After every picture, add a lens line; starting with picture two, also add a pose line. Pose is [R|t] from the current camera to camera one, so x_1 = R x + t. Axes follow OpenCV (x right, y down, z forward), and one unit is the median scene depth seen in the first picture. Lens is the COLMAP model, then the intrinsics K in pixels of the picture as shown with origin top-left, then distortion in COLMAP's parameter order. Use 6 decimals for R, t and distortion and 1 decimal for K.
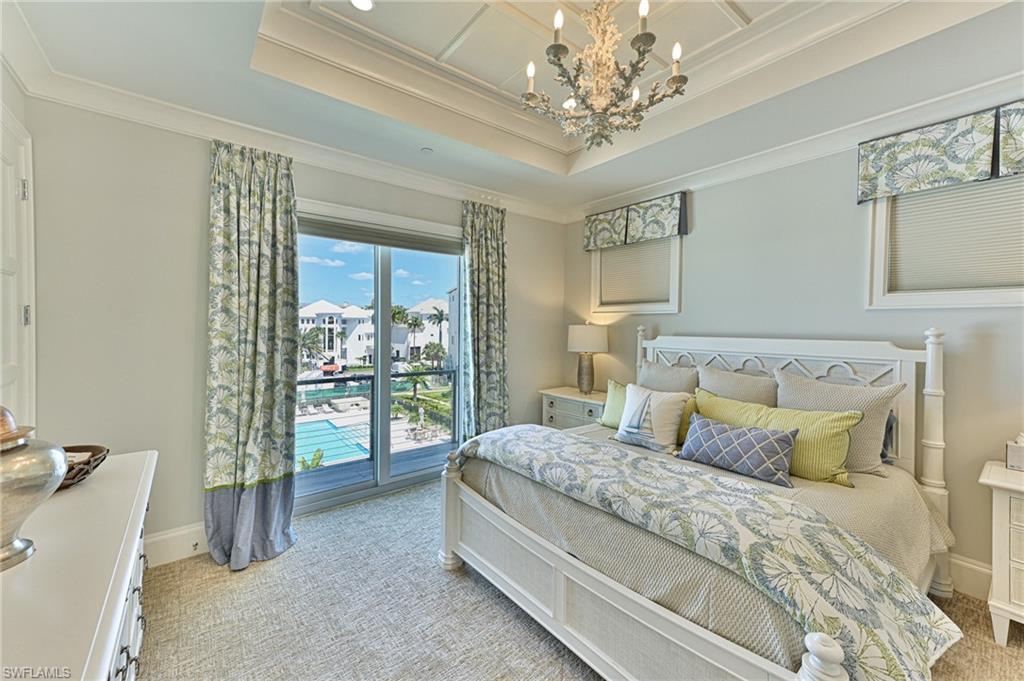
lens RADIAL K [[405.7, 0, 512.6], [0, 405.7, 333.4], [0, 0, 1]] dist [0.000008, 0.000000]
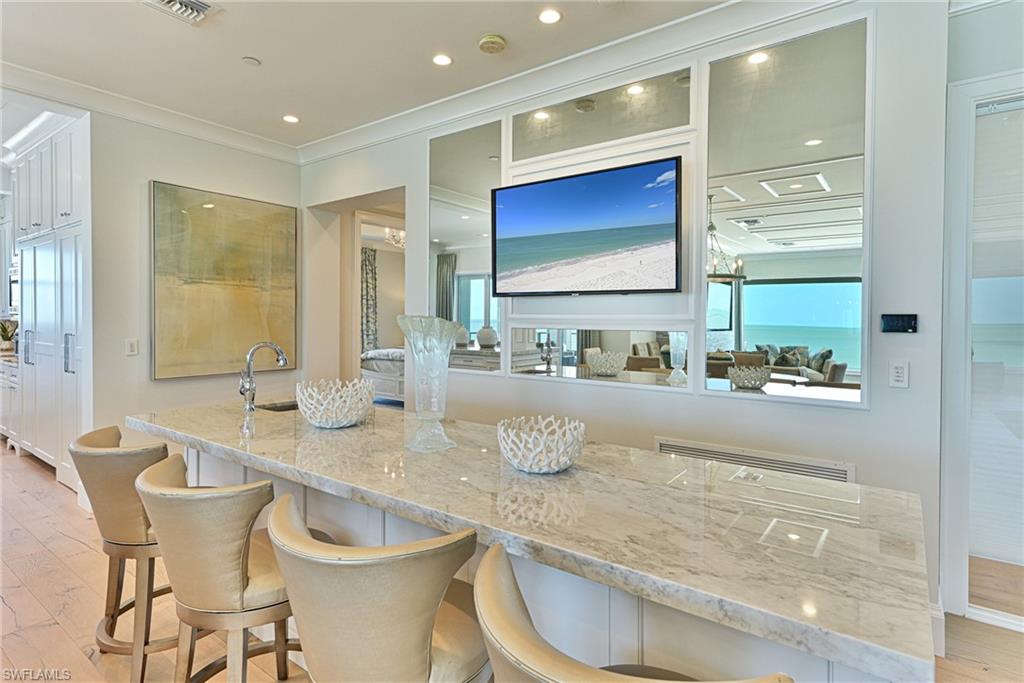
lens RADIAL K [[523.8, 0, 514.0], [0, 523.8, 336.0], [0, 0, 1]] dist [0.000632, 0.000010]
pose [[0.966695, -0.004236, 0.255895, -0.024373], [0.003794, 0.999990, 0.002219, 0.100715], [-0.255901, -0.001174, 0.966702, -1.602150]]
